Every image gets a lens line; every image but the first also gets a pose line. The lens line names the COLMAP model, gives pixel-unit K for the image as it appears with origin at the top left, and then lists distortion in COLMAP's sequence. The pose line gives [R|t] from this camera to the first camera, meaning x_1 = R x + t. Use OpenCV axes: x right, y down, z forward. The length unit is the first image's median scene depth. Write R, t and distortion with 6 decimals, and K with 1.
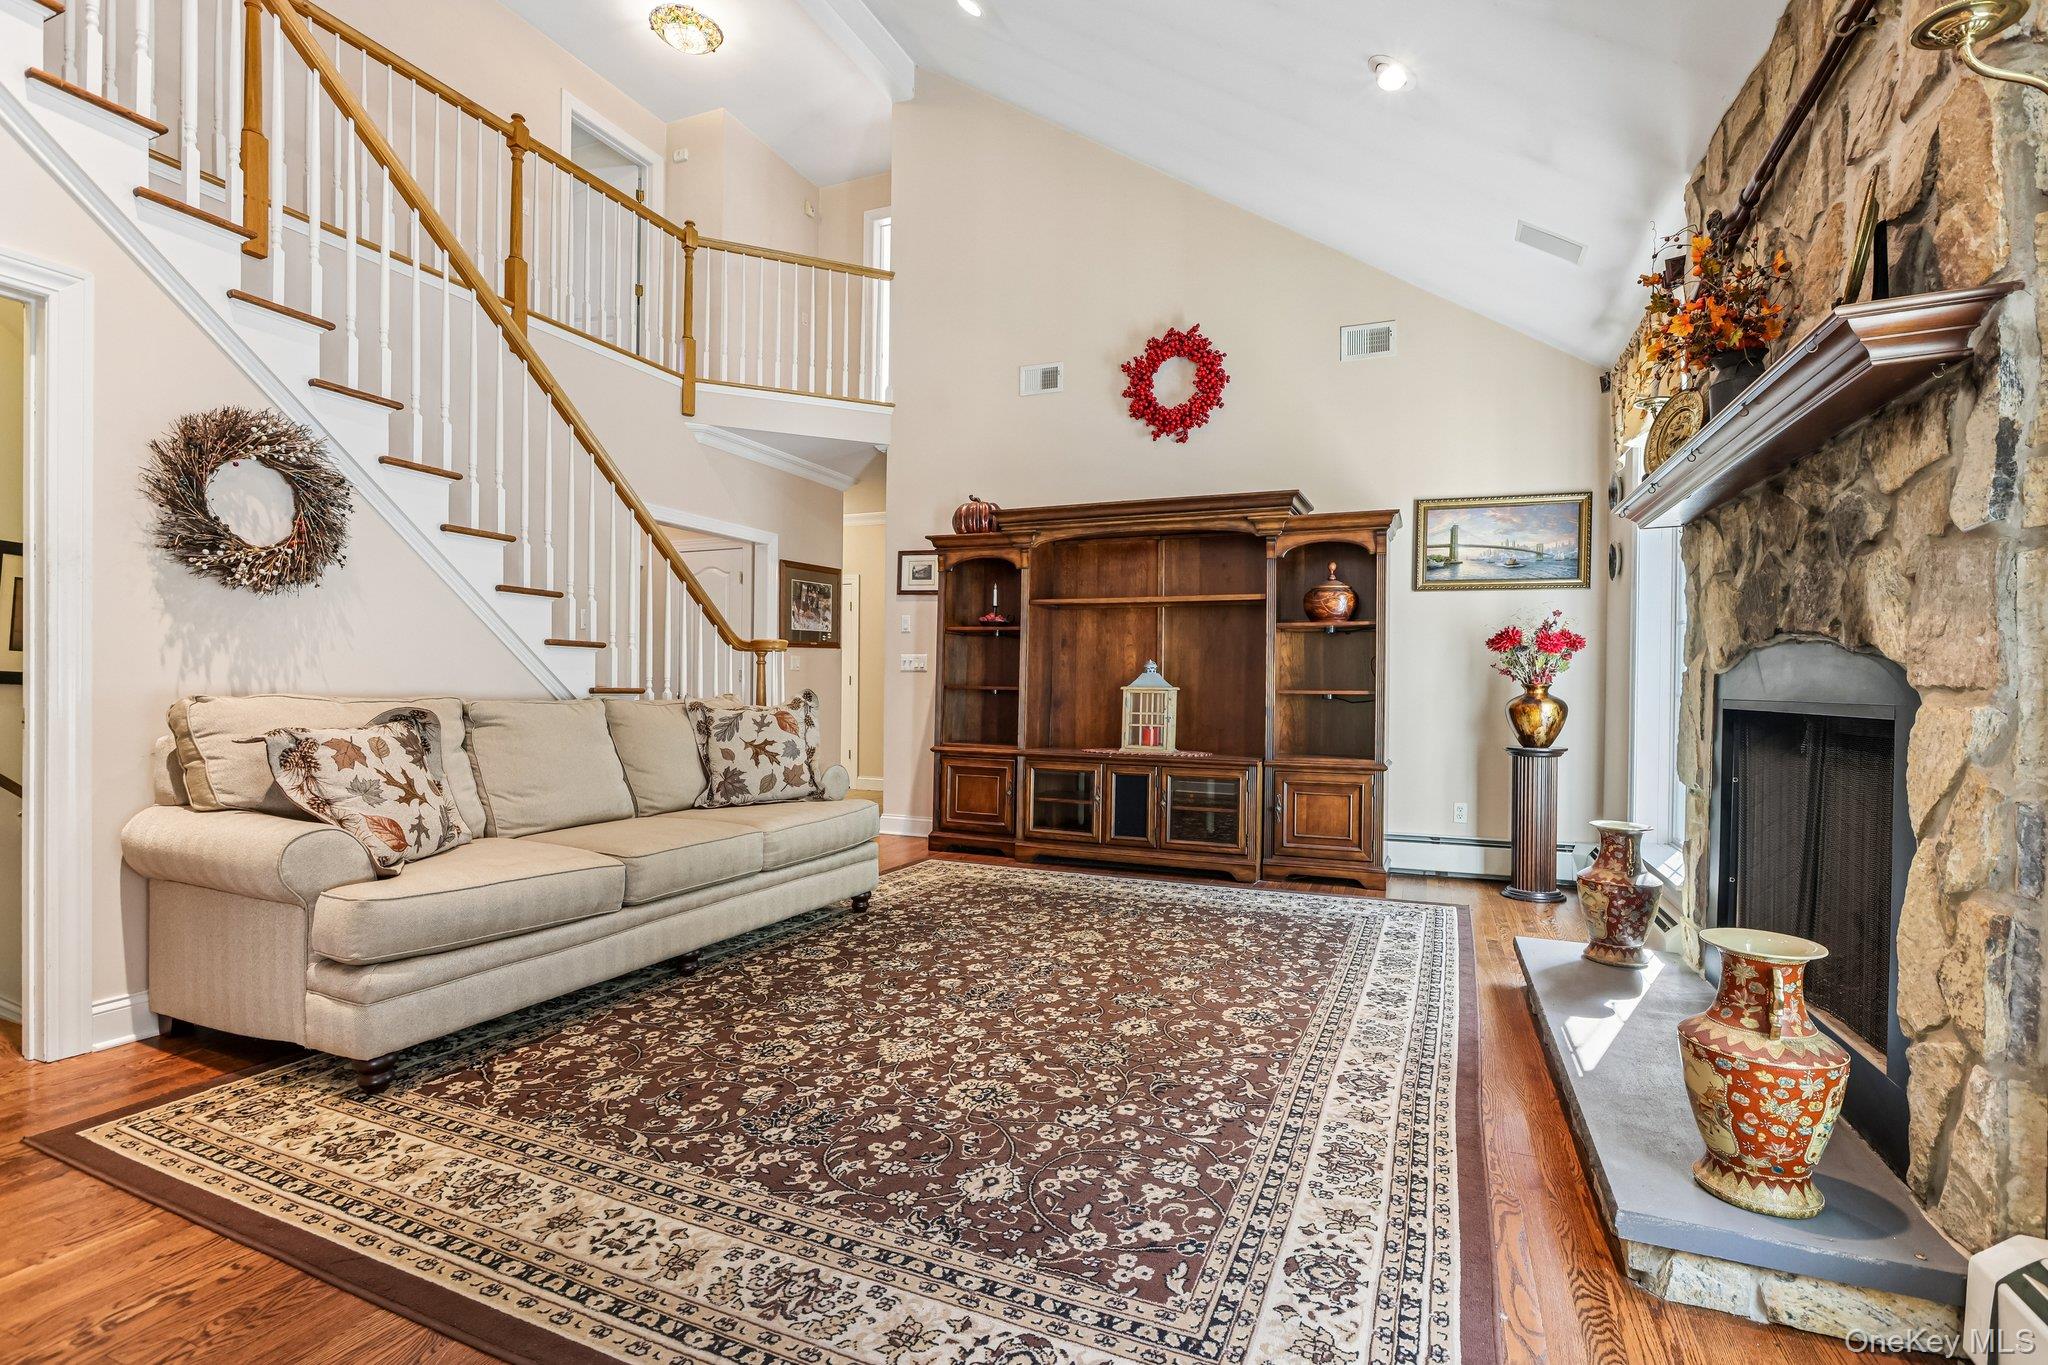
lens RADIAL K [[960.0, 0, 1024.7], [0, 960.0, 717.1], [0, 0, 1]] dist [-0.021297, 0.007234]
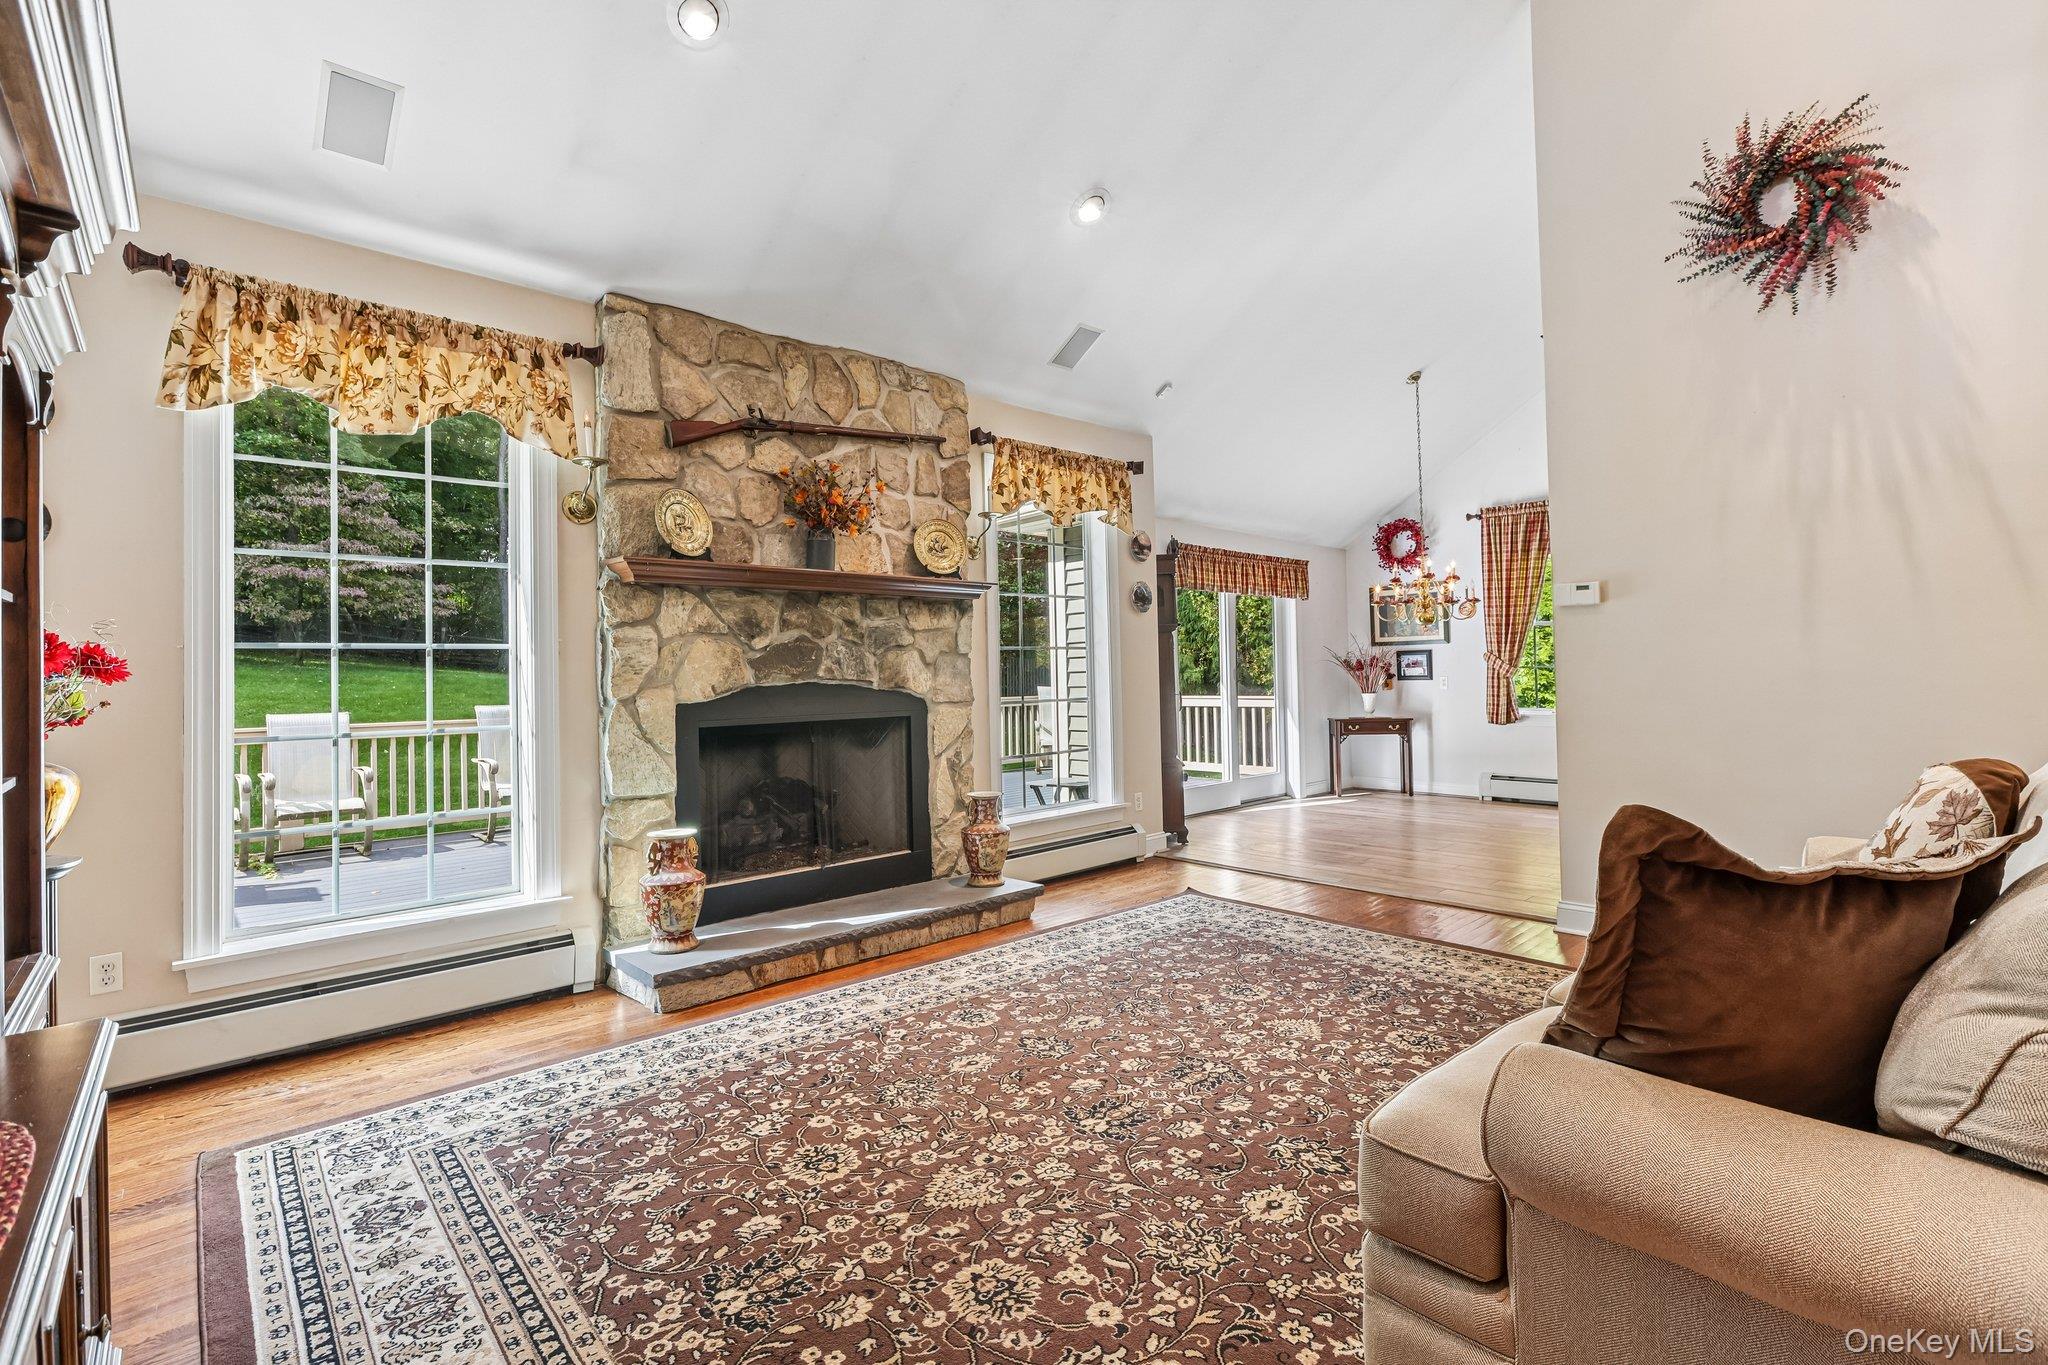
lens RADIAL K [[928.9, 0, 1025.2], [0, 928.9, 648.7], [0, 0, 1]] dist [-0.020060, 0.000092]
pose [[-0.912850, 0.017914, 0.407902, -0.197893], [0.023032, 0.999706, 0.007638, -0.090239], [-0.407645, 0.016367, -0.912994, 1.473063]]
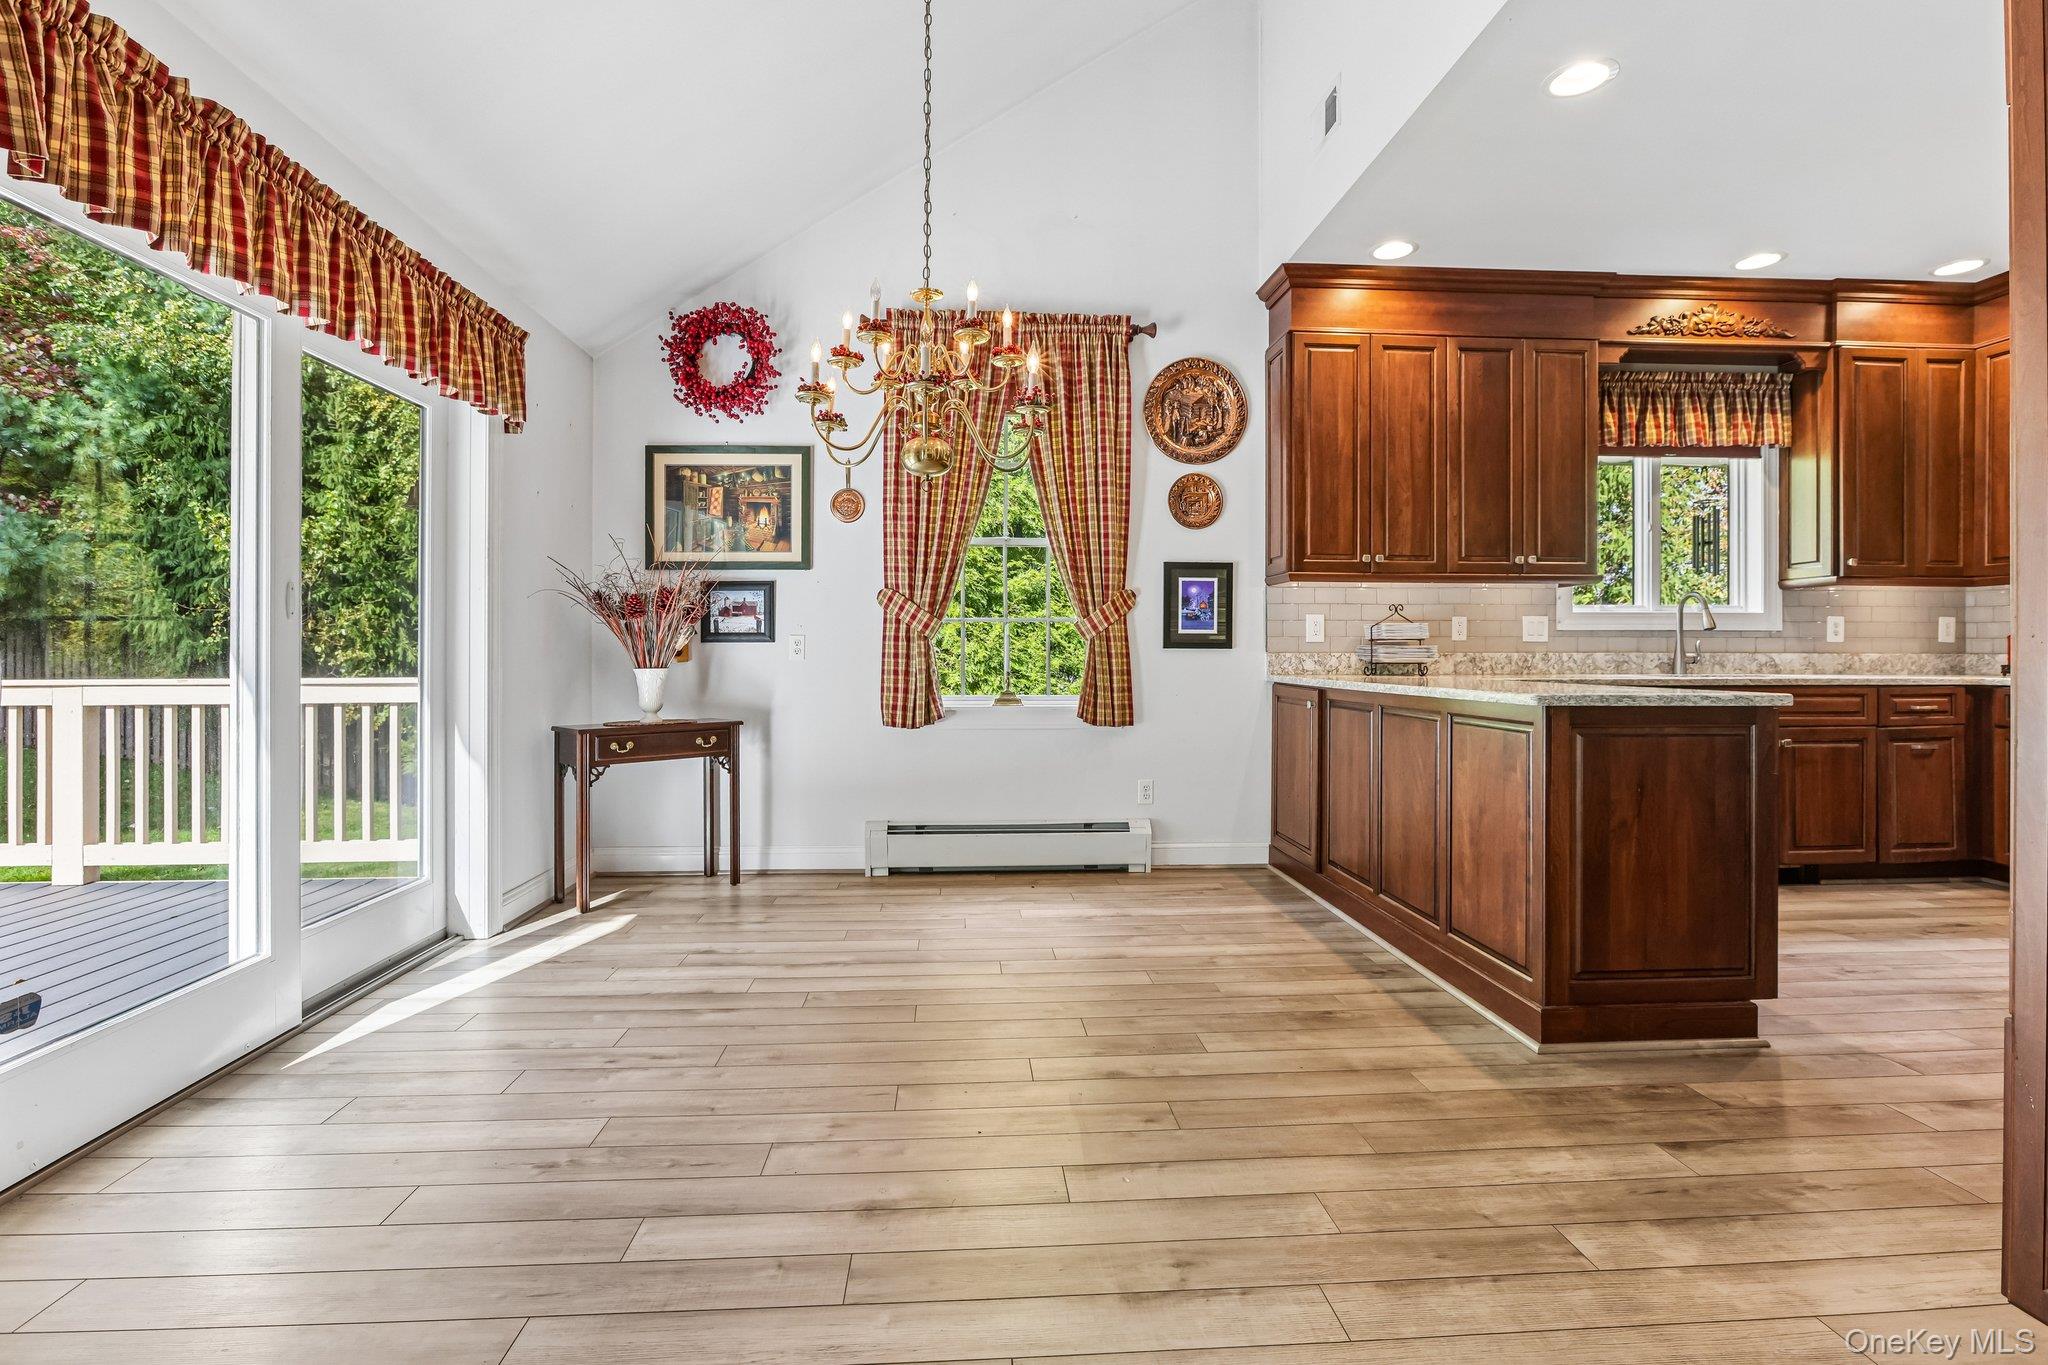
lens RADIAL K [[952.8, 0, 1018.8], [0, 952.8, 650.6], [0, 0, 1]] dist [-0.019247, 0.008377]
pose [[-0.895033, -0.008787, -0.445913, 0.054970], [-0.021075, 0.999522, 0.022607, -0.000201], [0.445502, 0.029631, -0.894791, 0.233692]]
